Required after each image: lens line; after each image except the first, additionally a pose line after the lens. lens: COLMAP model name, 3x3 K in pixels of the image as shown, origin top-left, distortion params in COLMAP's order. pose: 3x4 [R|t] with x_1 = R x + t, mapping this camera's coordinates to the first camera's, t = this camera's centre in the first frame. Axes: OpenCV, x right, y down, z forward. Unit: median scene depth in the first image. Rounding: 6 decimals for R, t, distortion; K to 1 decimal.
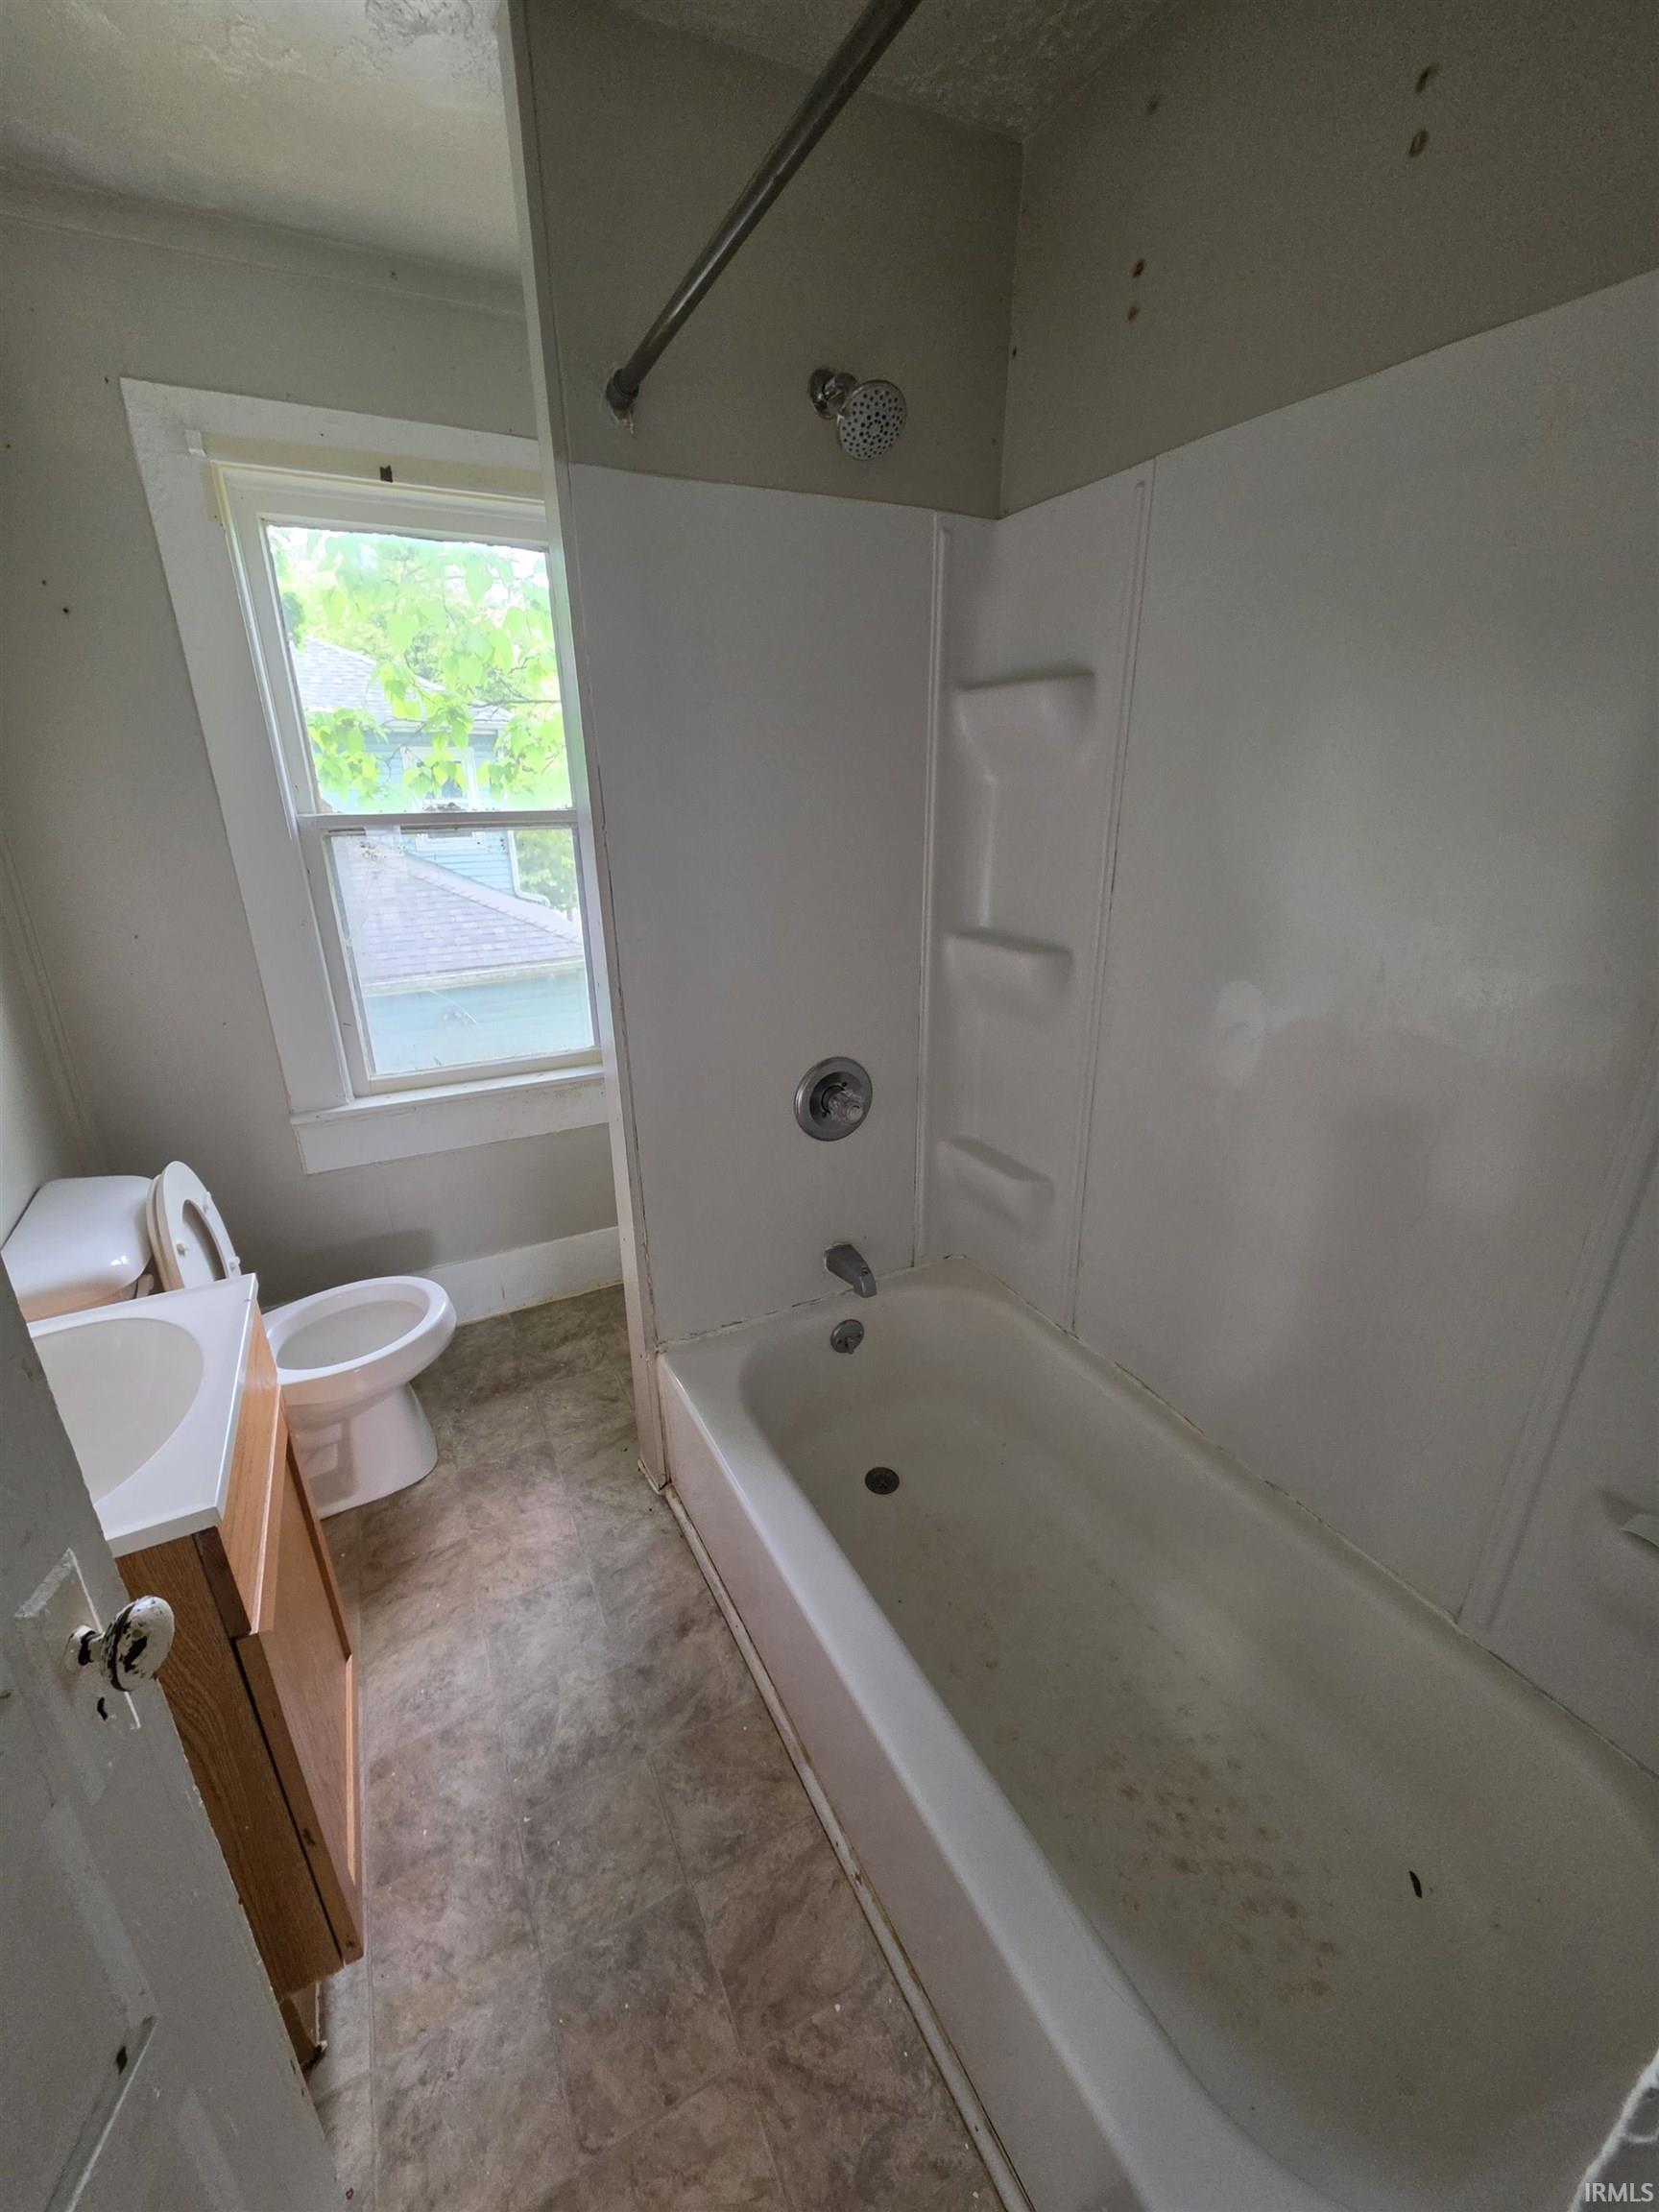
lens RADIAL K [[894.9, 0, 834.7], [0, 894.9, 1105.7], [0, 0, 1]] dist [-0.002535, 0.000651]
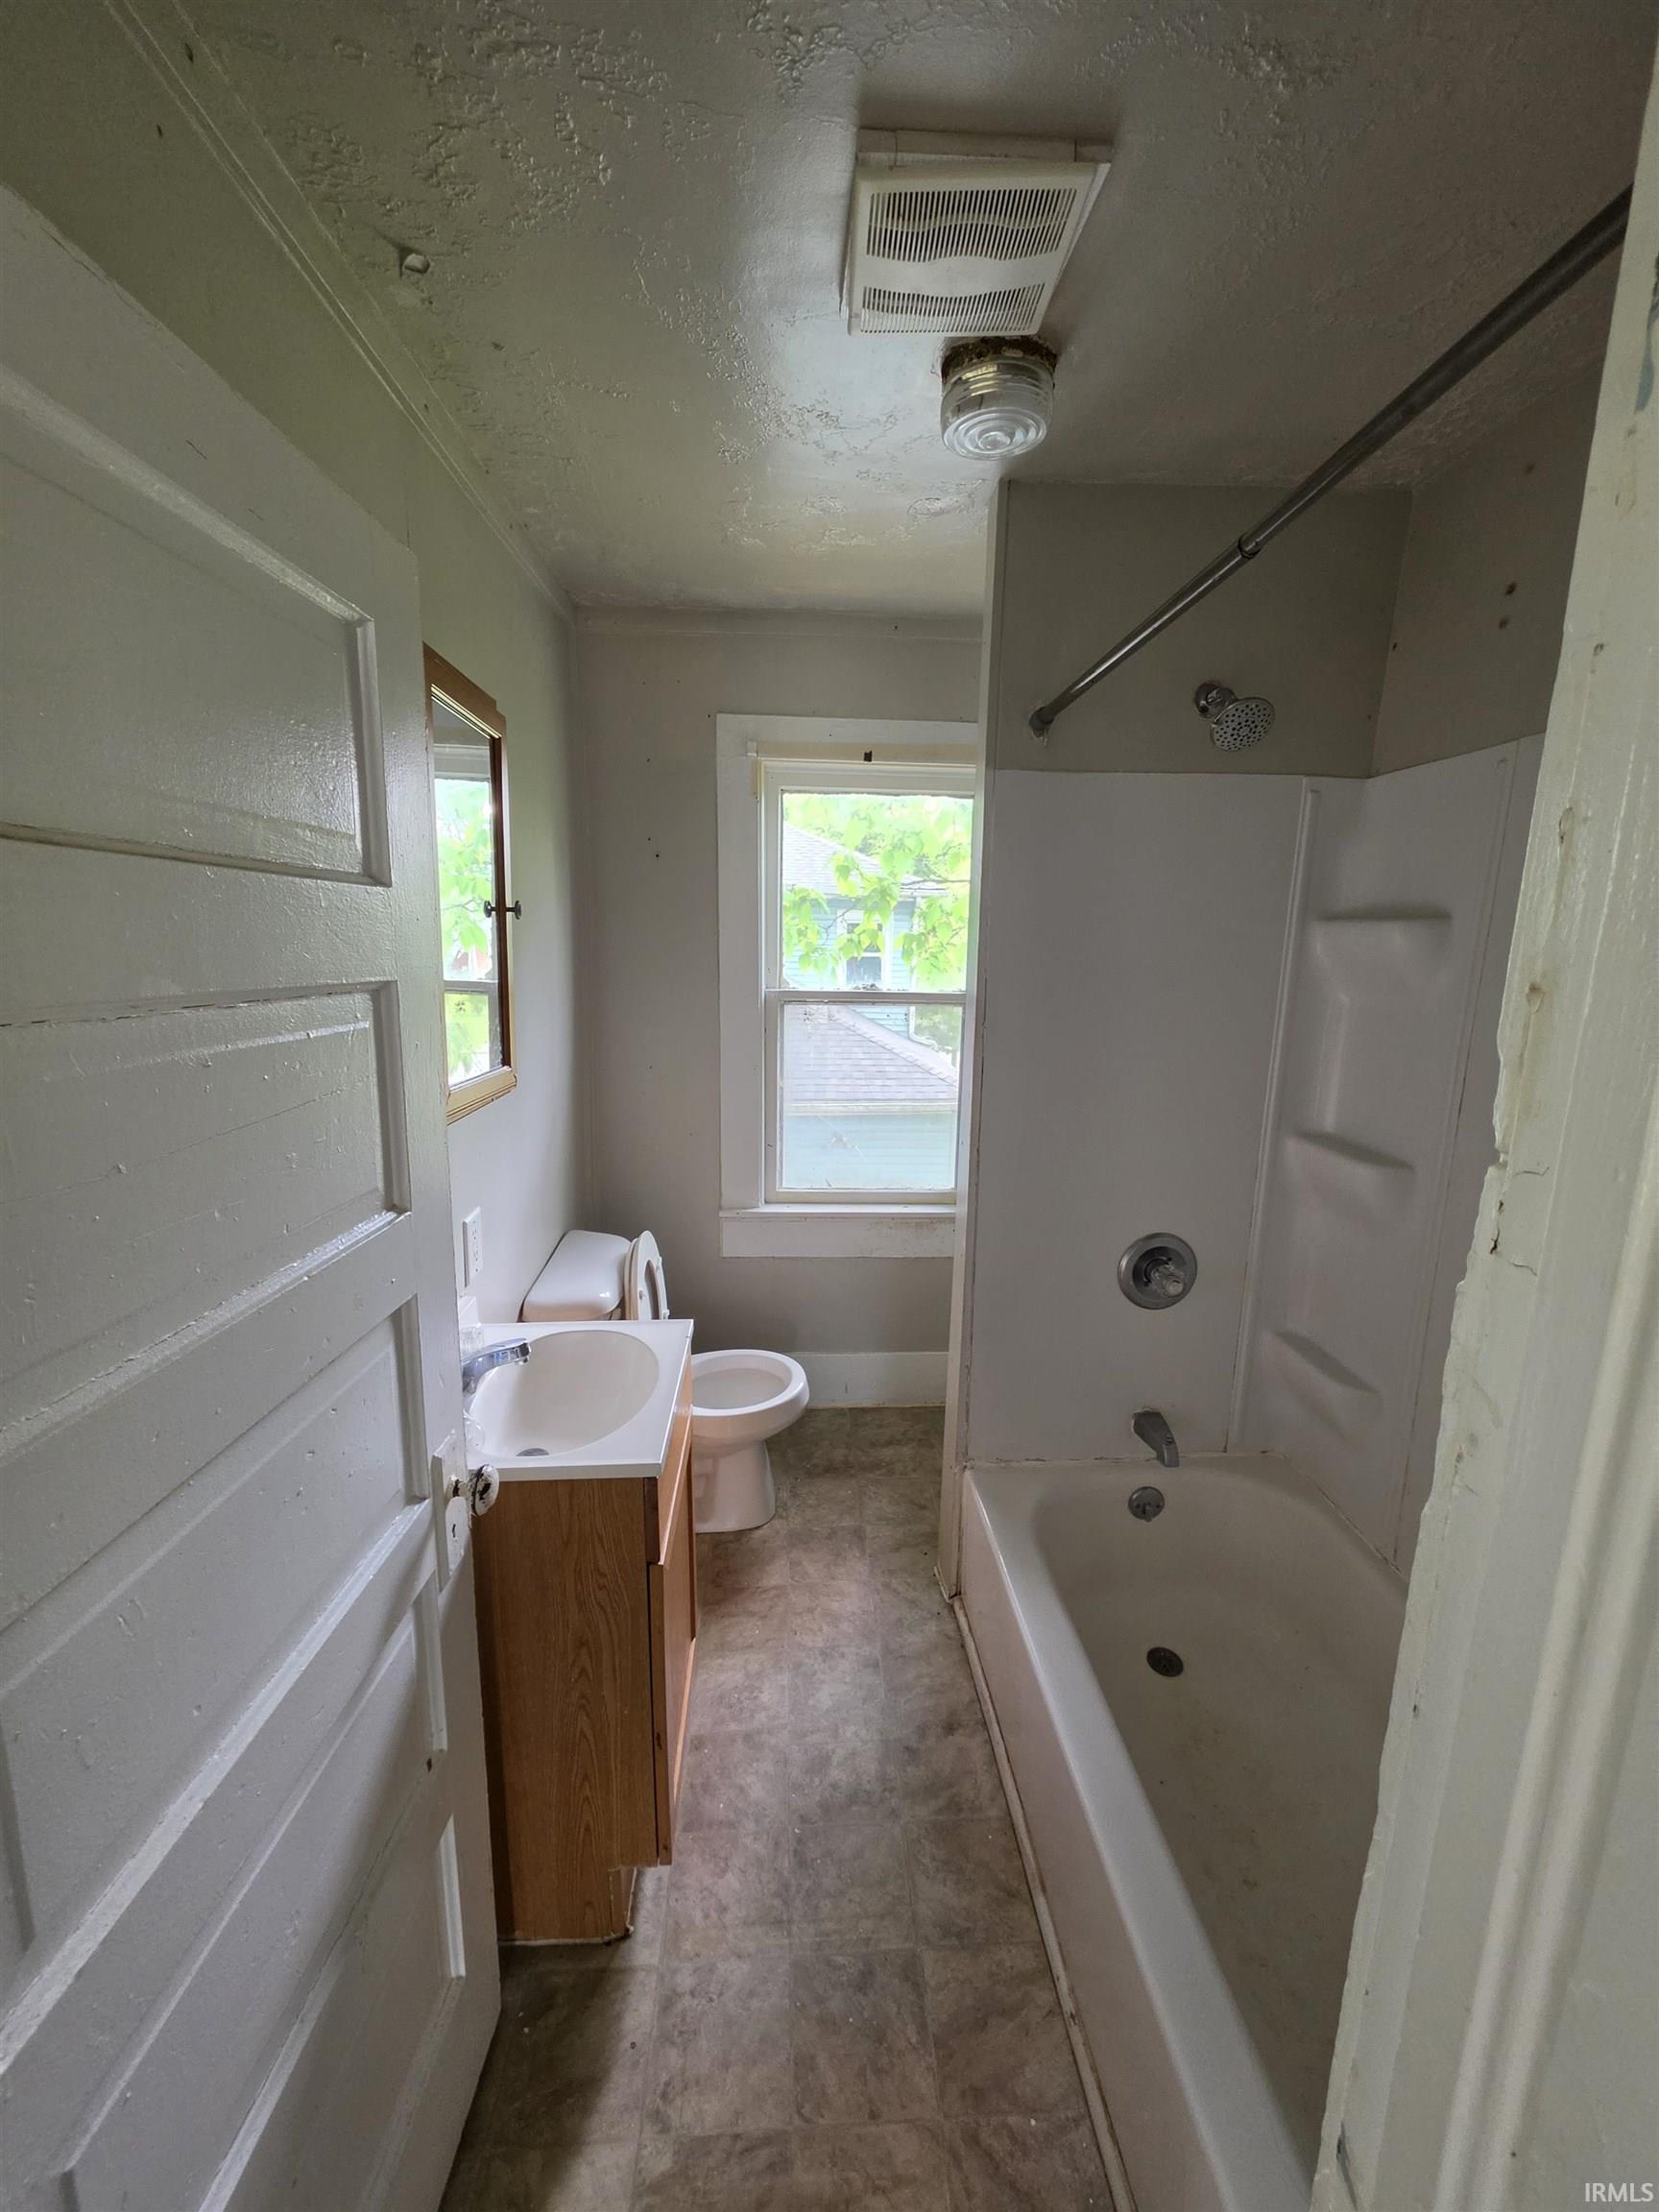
lens RADIAL K [[894.9, 0, 826.7], [0, 894.9, 1102.7], [0, 0, 1]] dist [-0.002535, 0.000651]
pose [[0.908120, 0.103086, -0.405823, 0.058379], [-0.167382, 0.977784, -0.126180, -0.002786], [0.383800, 0.182513, 0.905200, -0.188585]]
